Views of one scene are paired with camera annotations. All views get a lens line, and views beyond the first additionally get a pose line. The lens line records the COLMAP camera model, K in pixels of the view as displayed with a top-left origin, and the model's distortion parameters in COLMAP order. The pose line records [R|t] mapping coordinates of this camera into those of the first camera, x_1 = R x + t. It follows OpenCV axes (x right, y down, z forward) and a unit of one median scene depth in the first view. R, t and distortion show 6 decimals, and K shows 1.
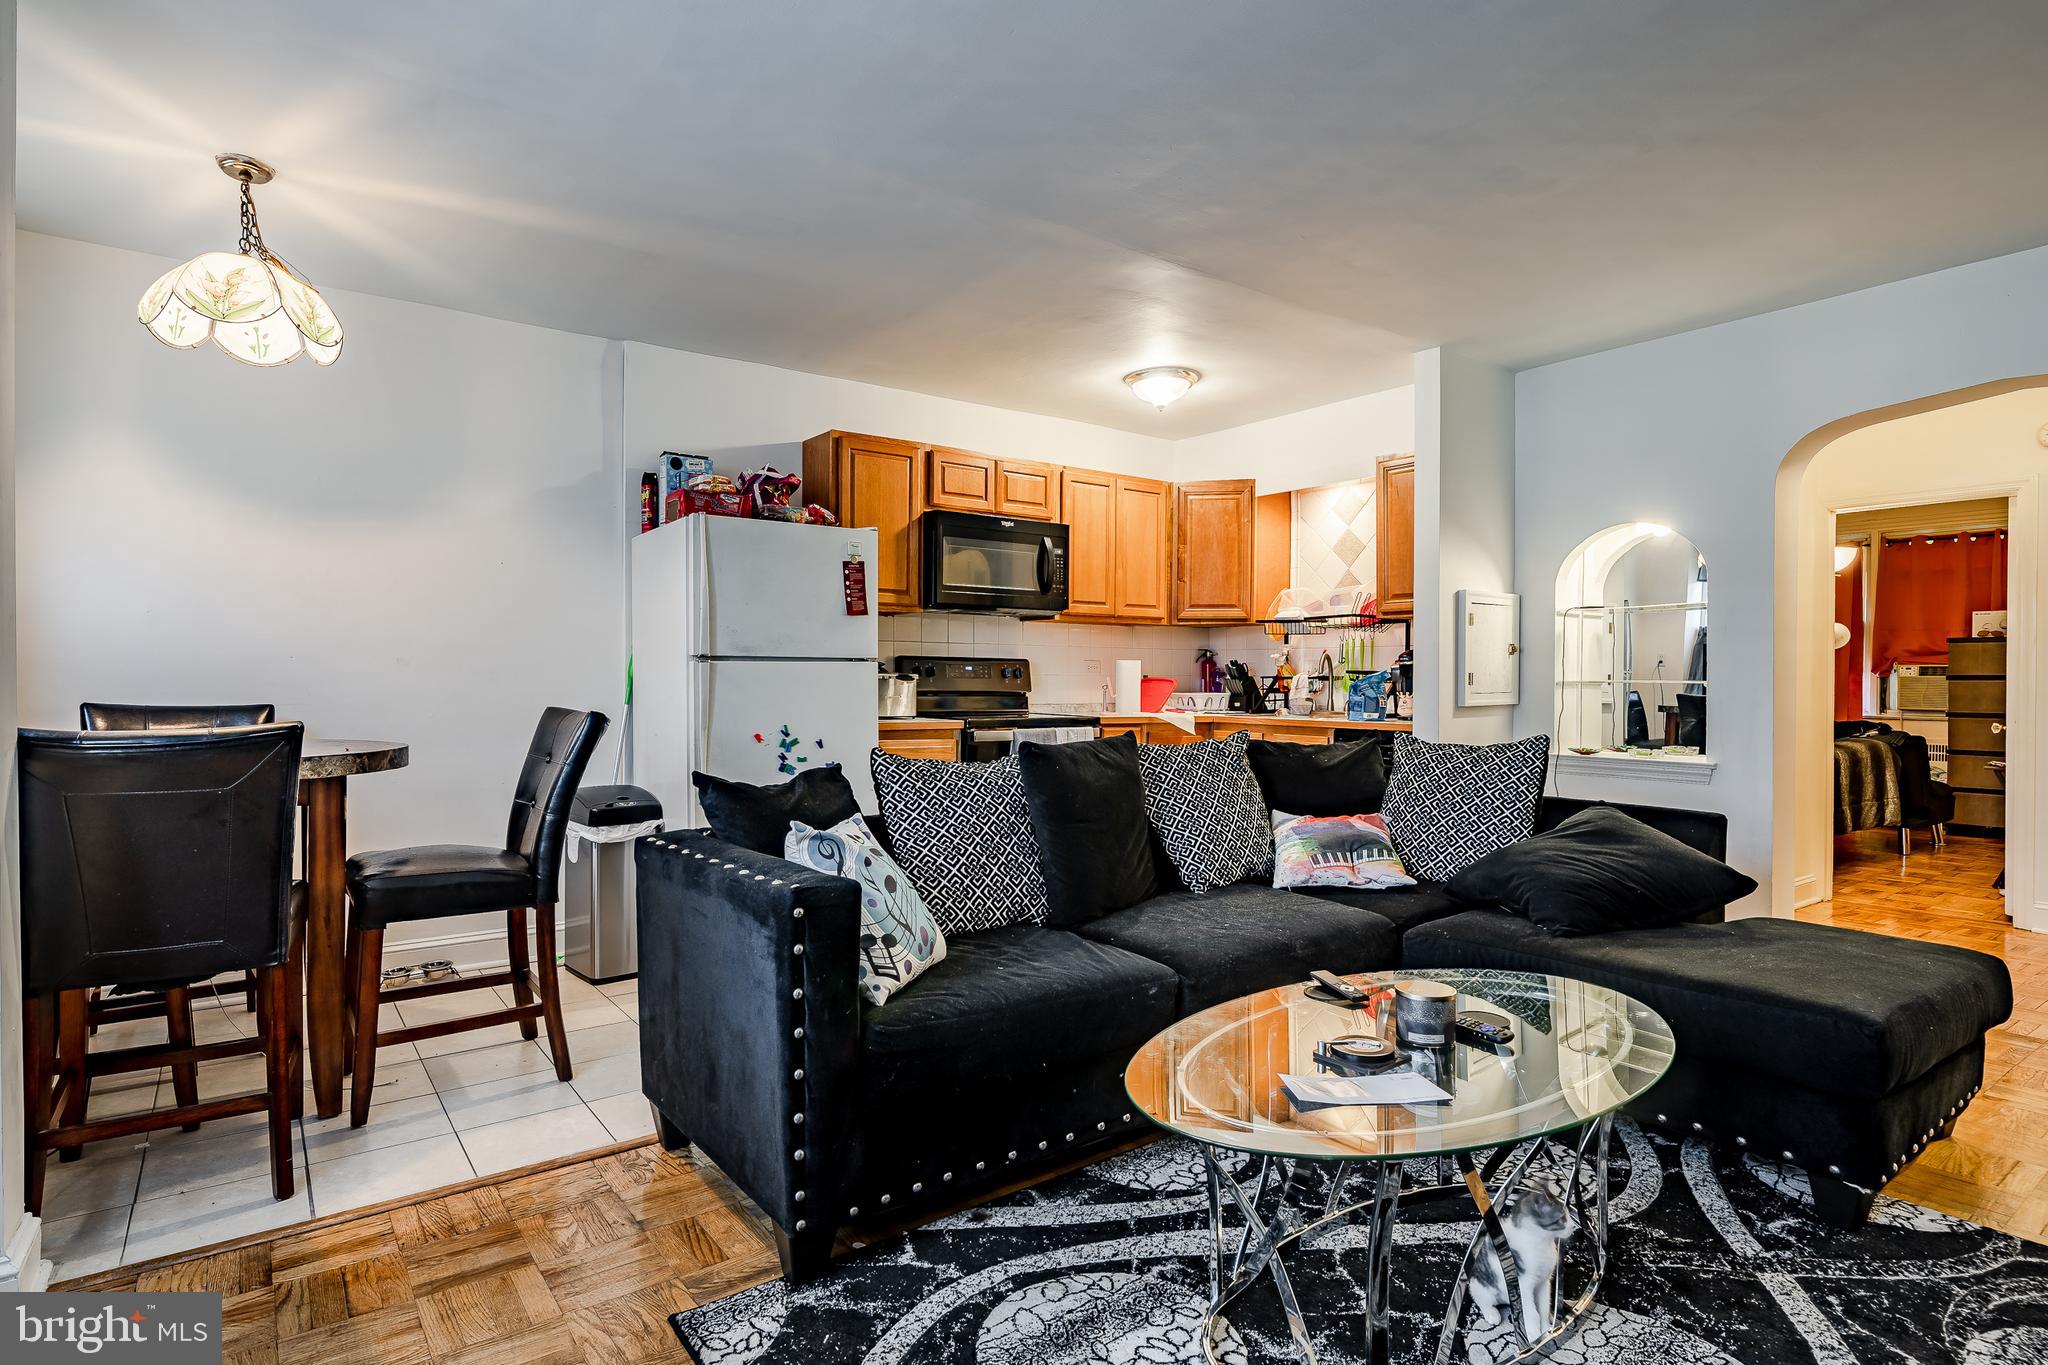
lens RADIAL K [[1080.7, 0, 1012.2], [0, 1080.7, 691.1], [0, 0, 1]] dist [0.000362, -0.001743]
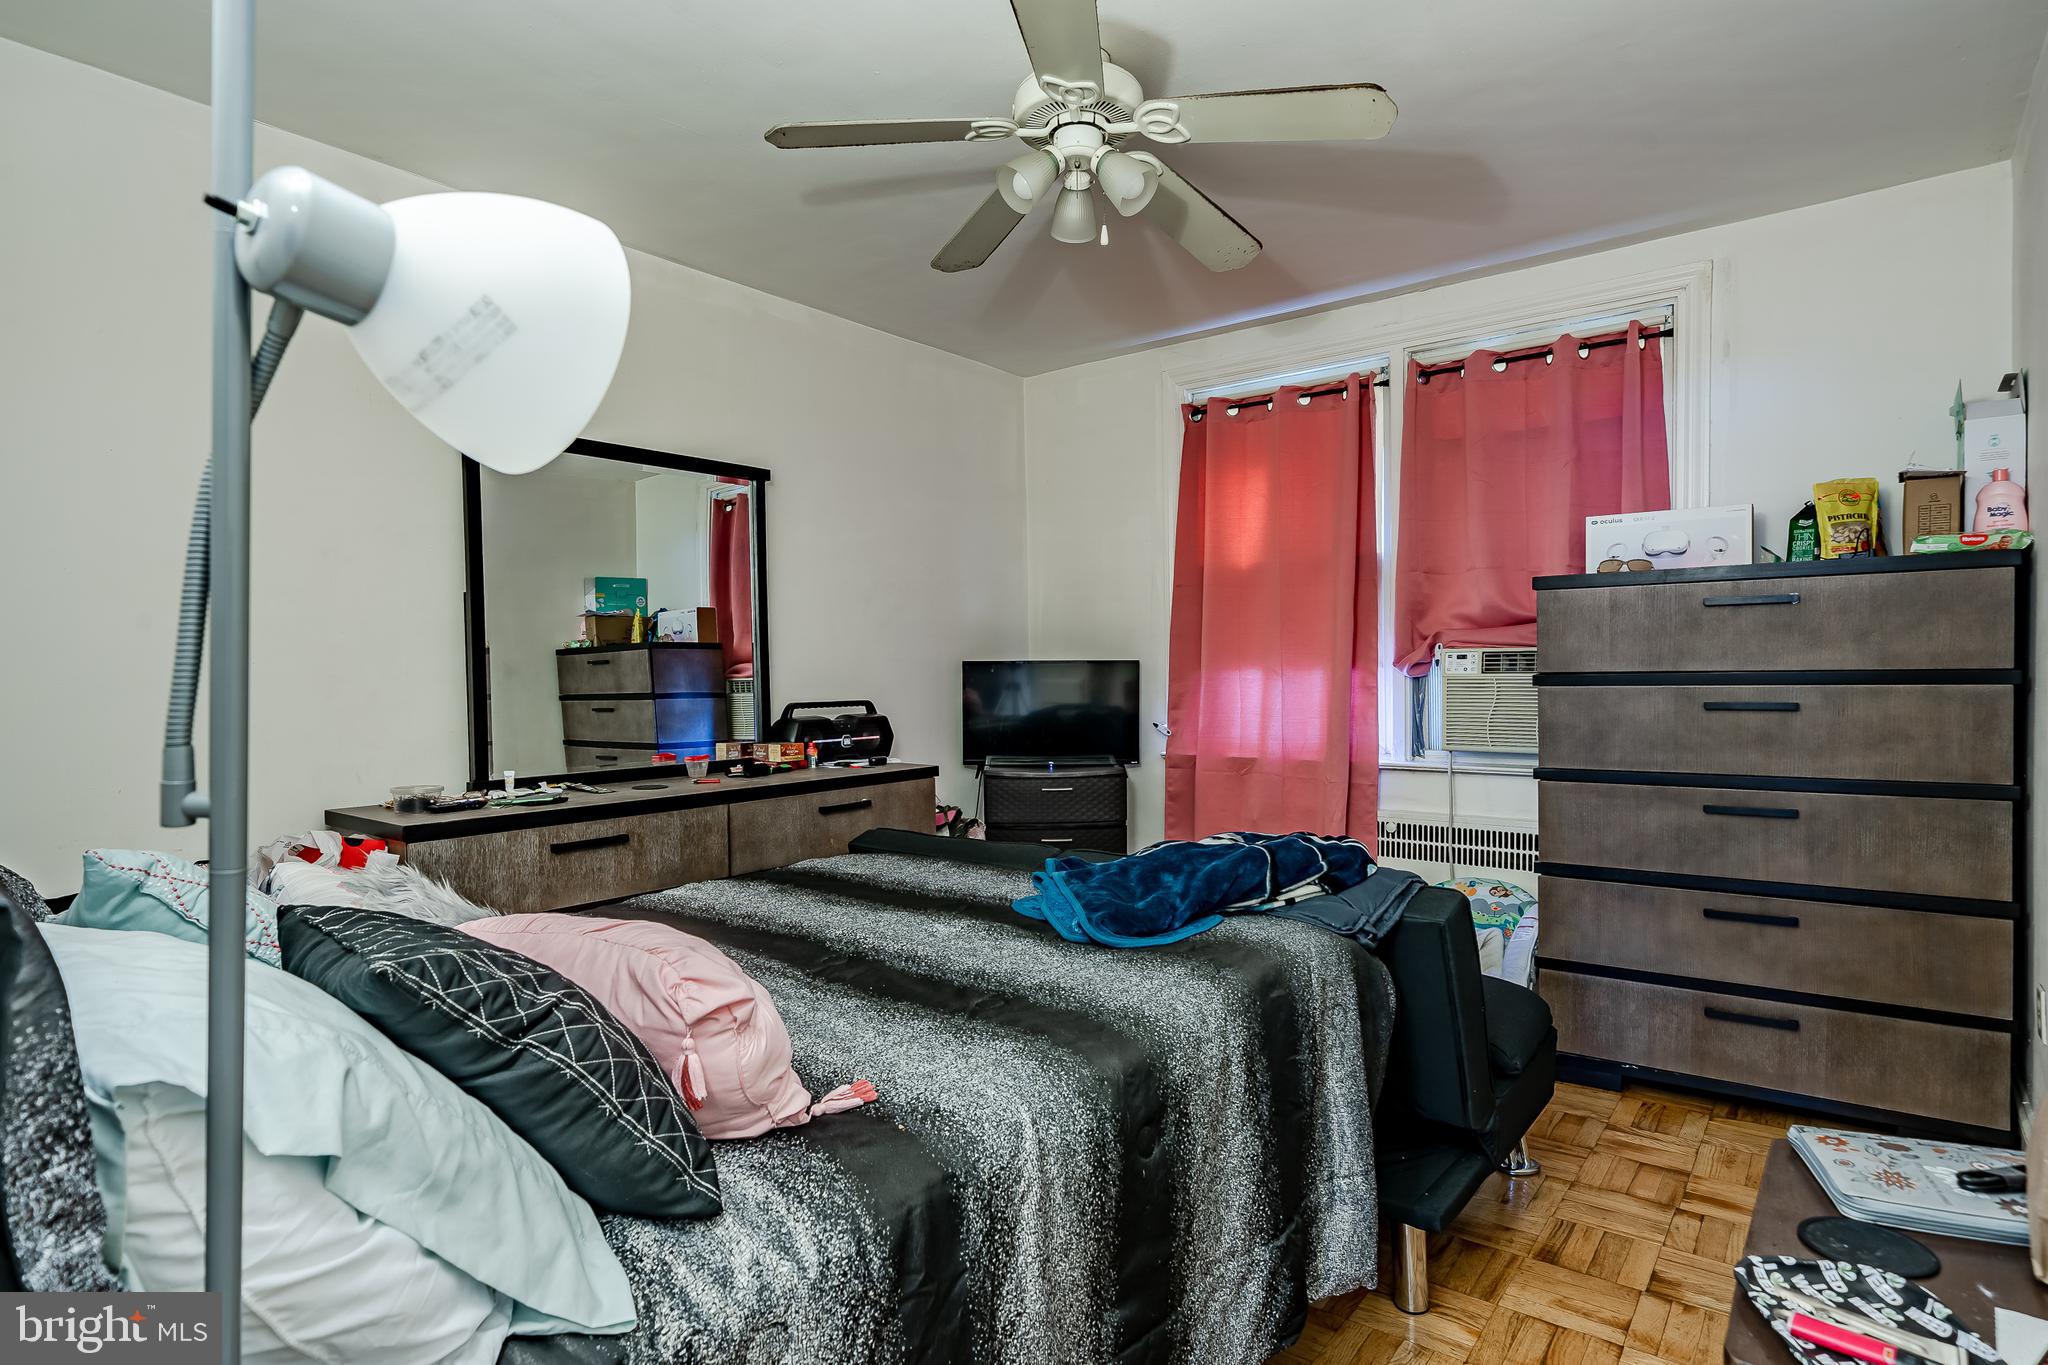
lens RADIAL K [[1080.7, 0, 1030.6], [0, 1080.7, 670.5], [0, 0, 1]] dist [0.000362, -0.001743]
pose [[0.965599, -0.010409, 0.259829, 0.967916], [0.012572, 0.999899, -0.006666, -0.026060], [-0.259733, 0.009703, 0.965632, 1.102223]]
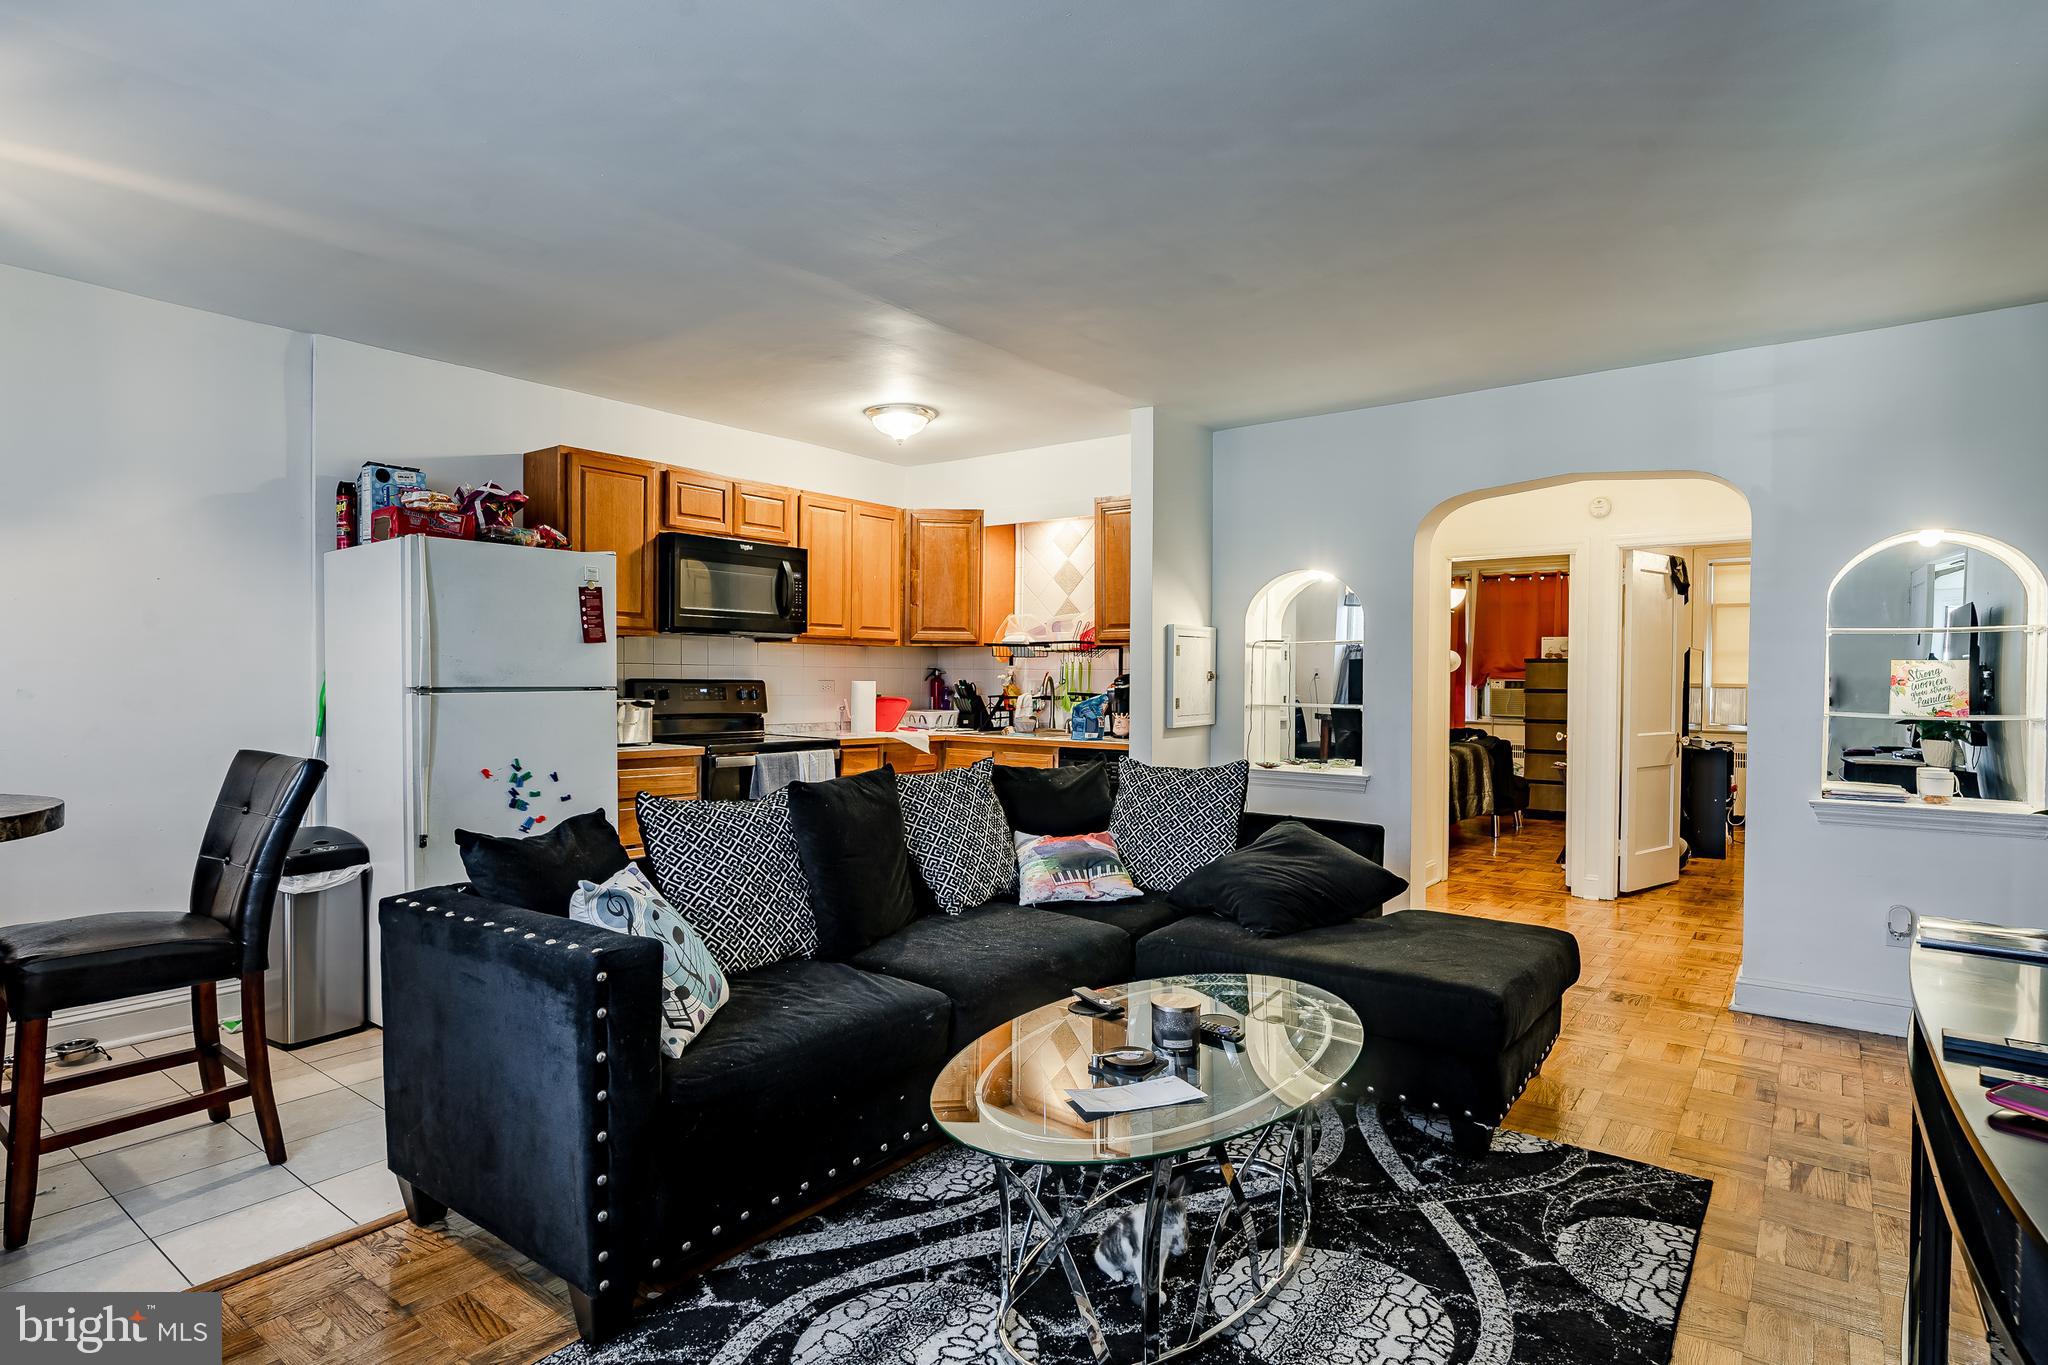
lens RADIAL K [[1080.7, 0, 1022.9], [0, 1080.7, 696.7], [0, 0, 1]] dist [0.000362, -0.001743]
pose [[0.959812, -0.003776, 0.280619, -0.043397], [0.001763, 0.999971, 0.007425, -0.026107], [-0.280639, -0.006632, 0.959791, -0.031159]]
